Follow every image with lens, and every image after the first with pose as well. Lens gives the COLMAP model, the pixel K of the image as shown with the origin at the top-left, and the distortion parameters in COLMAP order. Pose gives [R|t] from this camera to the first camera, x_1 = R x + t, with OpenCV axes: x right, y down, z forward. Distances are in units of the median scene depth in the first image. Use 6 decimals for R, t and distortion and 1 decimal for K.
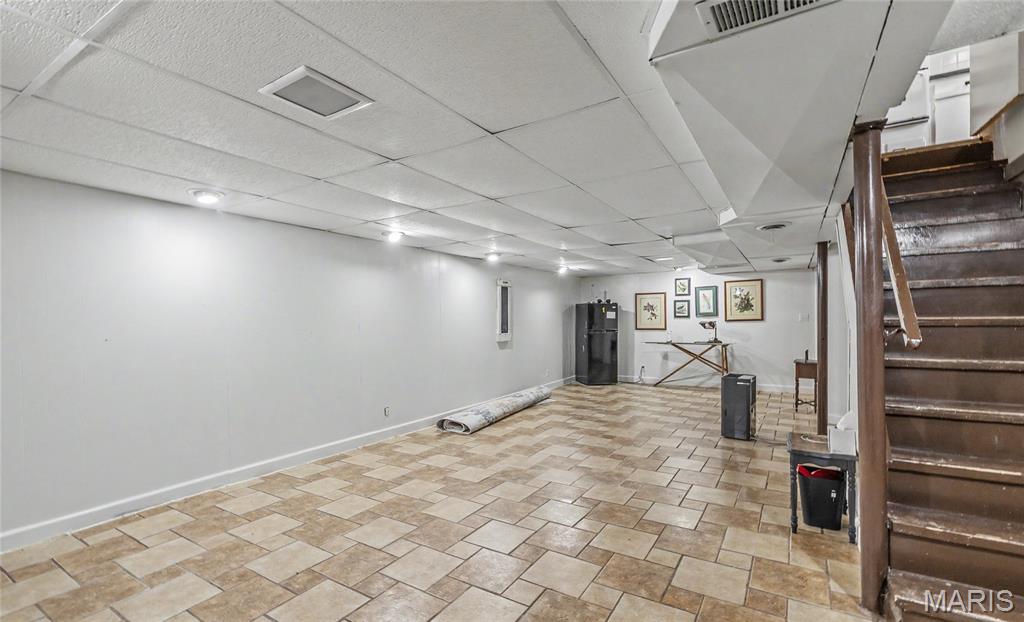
lens RADIAL K [[453.5, 0, 511.3], [0, 453.5, 323.4], [0, 0, 1]] dist [-0.000021, 0.000083]
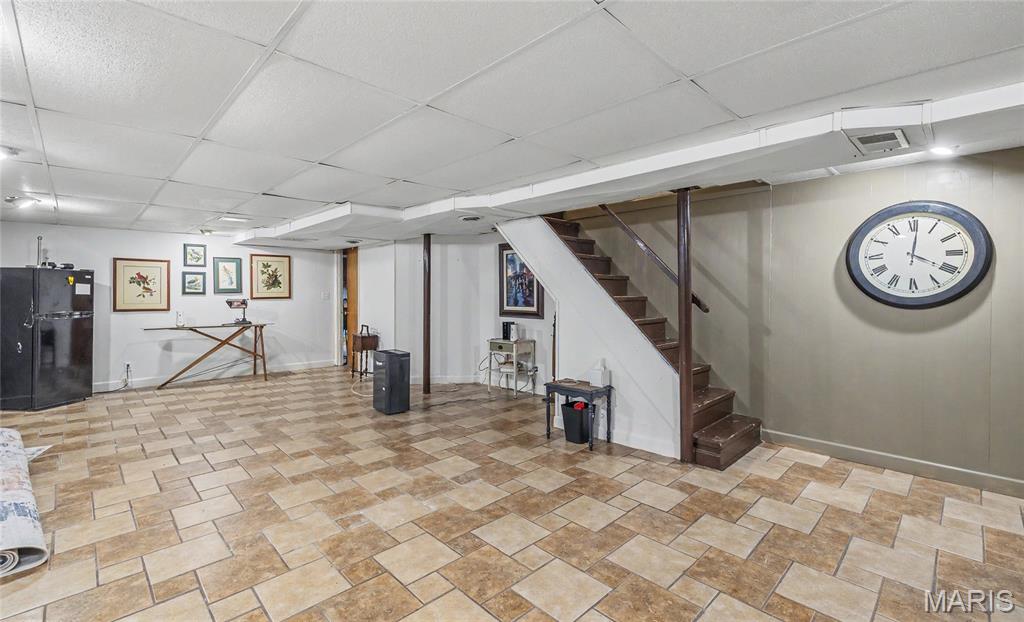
lens RADIAL K [[442.9, 0, 511.3], [0, 442.9, 286.0], [0, 0, 1]] dist [0.000756, 0.000168]
pose [[0.241468, 0.029445, 0.969962, -0.248621], [0.005843, 0.999477, -0.031796, 0.000295], [-0.970391, 0.013345, 0.241170, 0.296069]]
